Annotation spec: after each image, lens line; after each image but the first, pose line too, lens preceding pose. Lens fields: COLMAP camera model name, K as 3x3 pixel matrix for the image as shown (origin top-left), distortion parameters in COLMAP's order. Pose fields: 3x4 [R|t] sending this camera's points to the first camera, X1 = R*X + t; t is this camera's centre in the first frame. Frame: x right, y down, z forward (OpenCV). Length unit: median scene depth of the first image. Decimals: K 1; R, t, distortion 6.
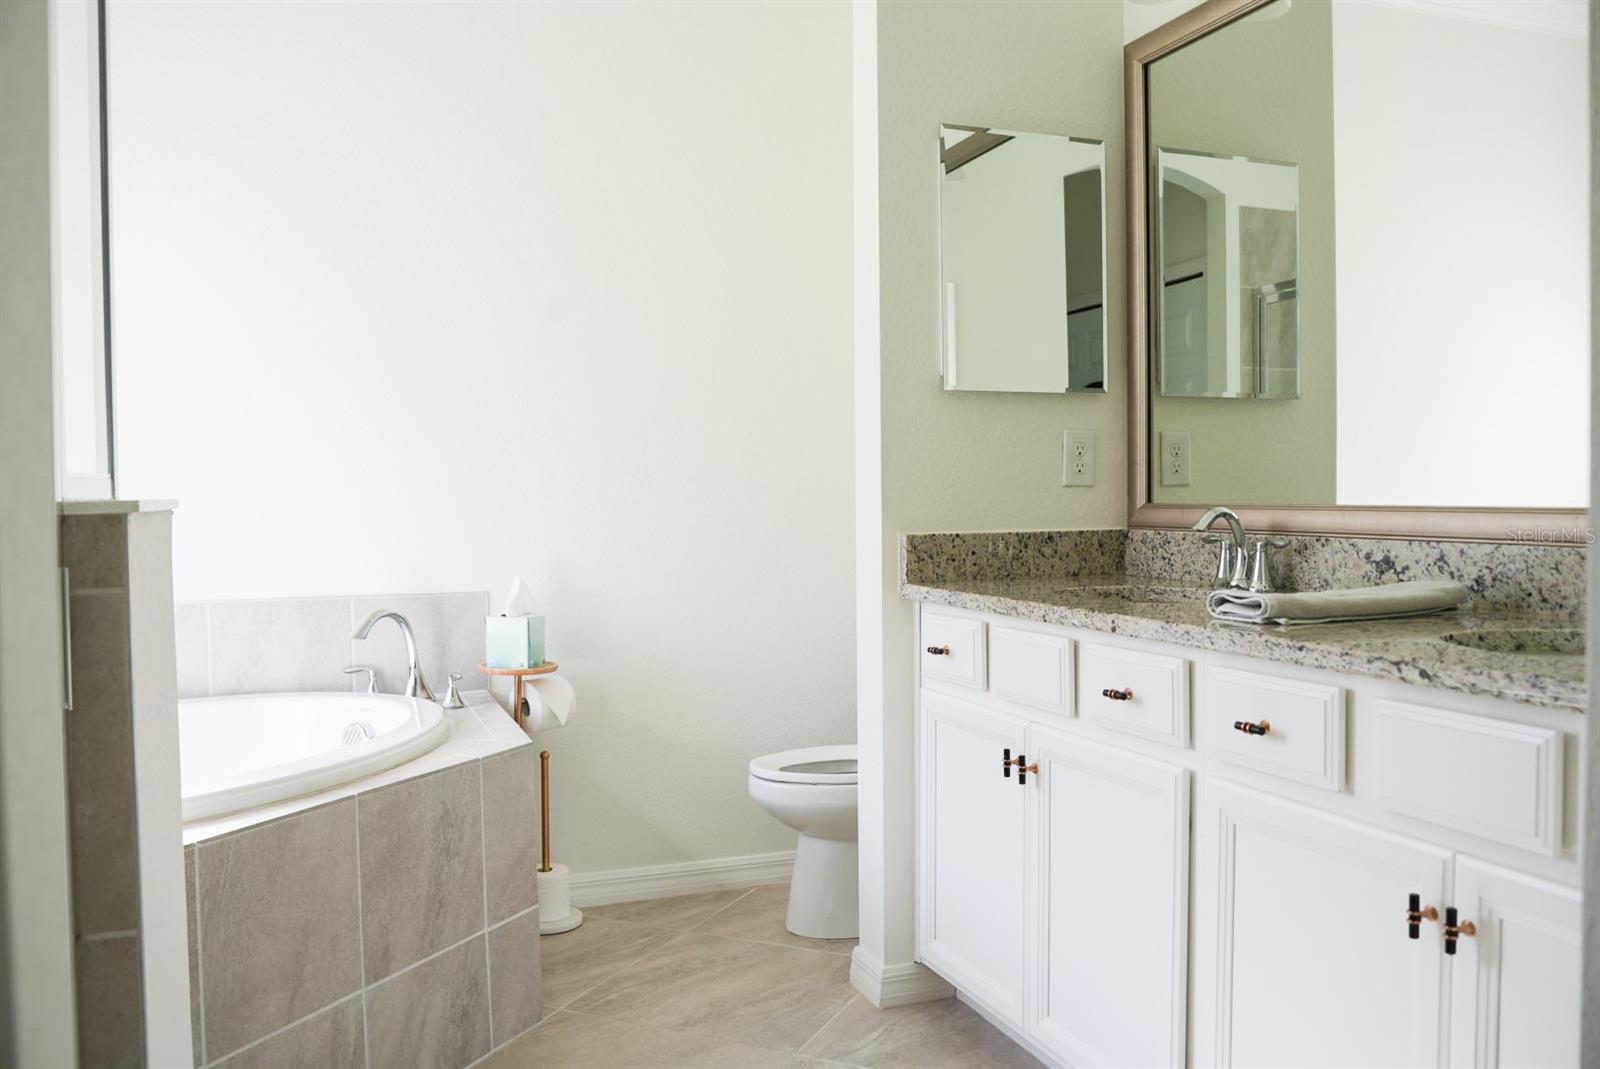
lens RADIAL K [[1325.7, 0, 800.0], [0, 1325.7, 534.5], [0, 0, 1]] dist [-0.069964, 0.003937]
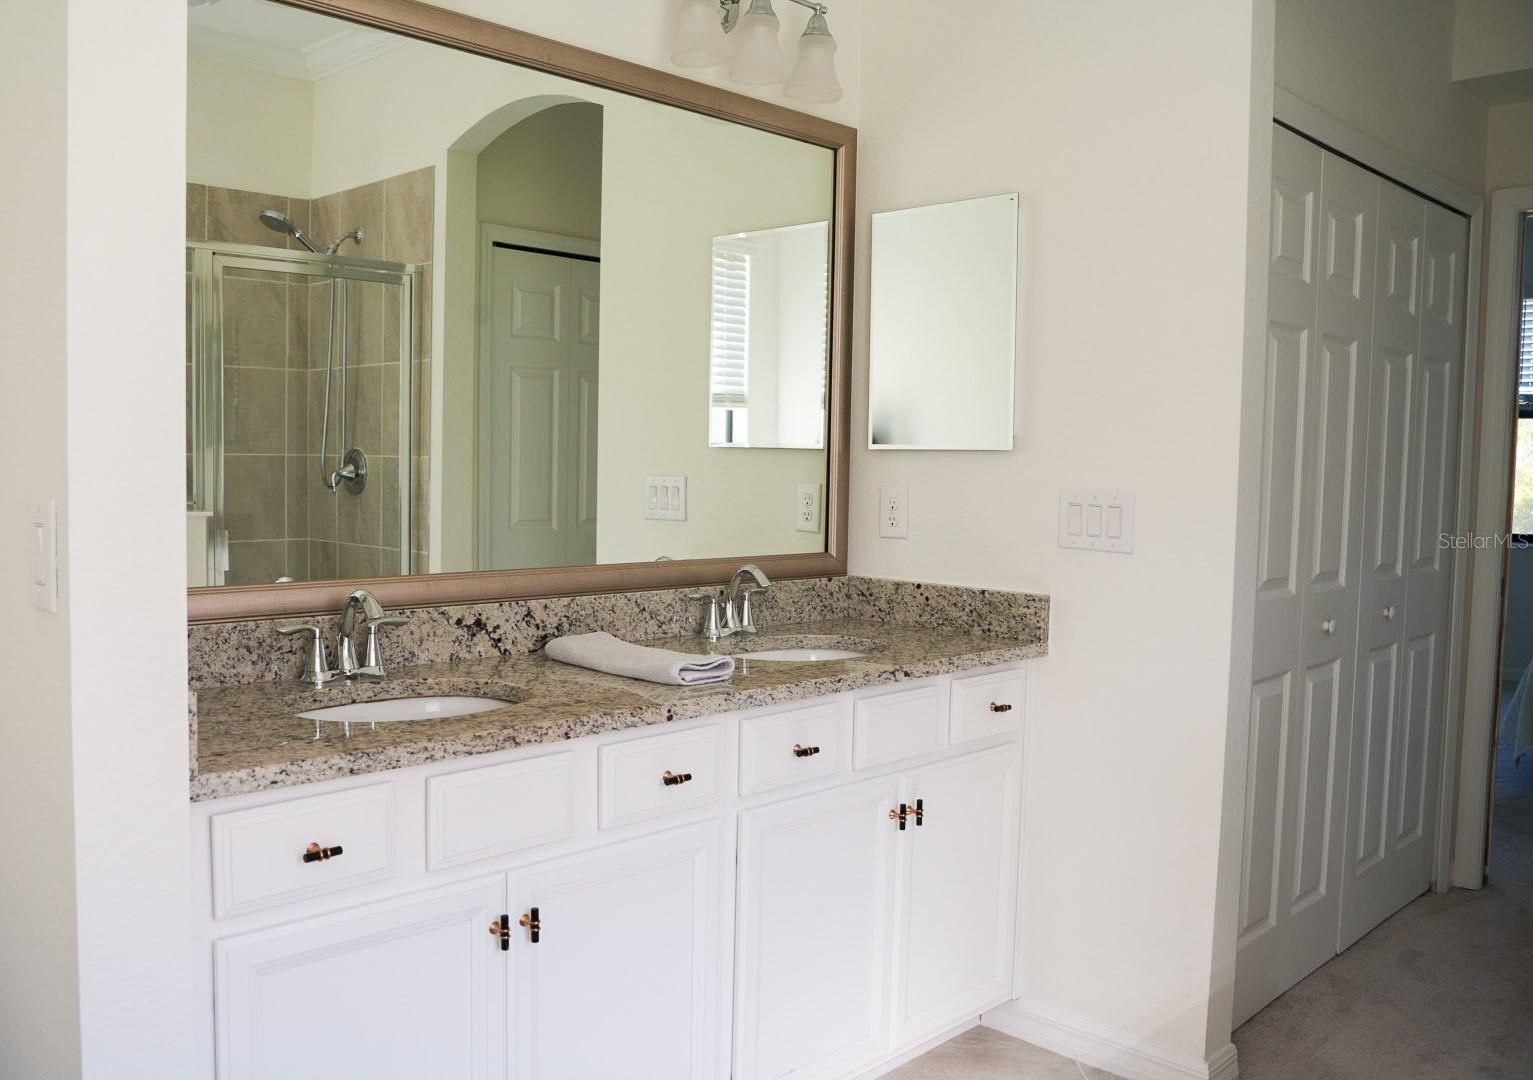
lens RADIAL K [[1300.6, 0, 766.5], [0, 1300.6, 540.0], [0, 0, 1]] dist [-0.085565, 0.000518]
pose [[-0.438335, -0.055208, 0.897115, -0.650100], [0.009739, 0.997761, 0.066160, -0.123575], [-0.898759, 0.037737, -0.436816, 1.302805]]
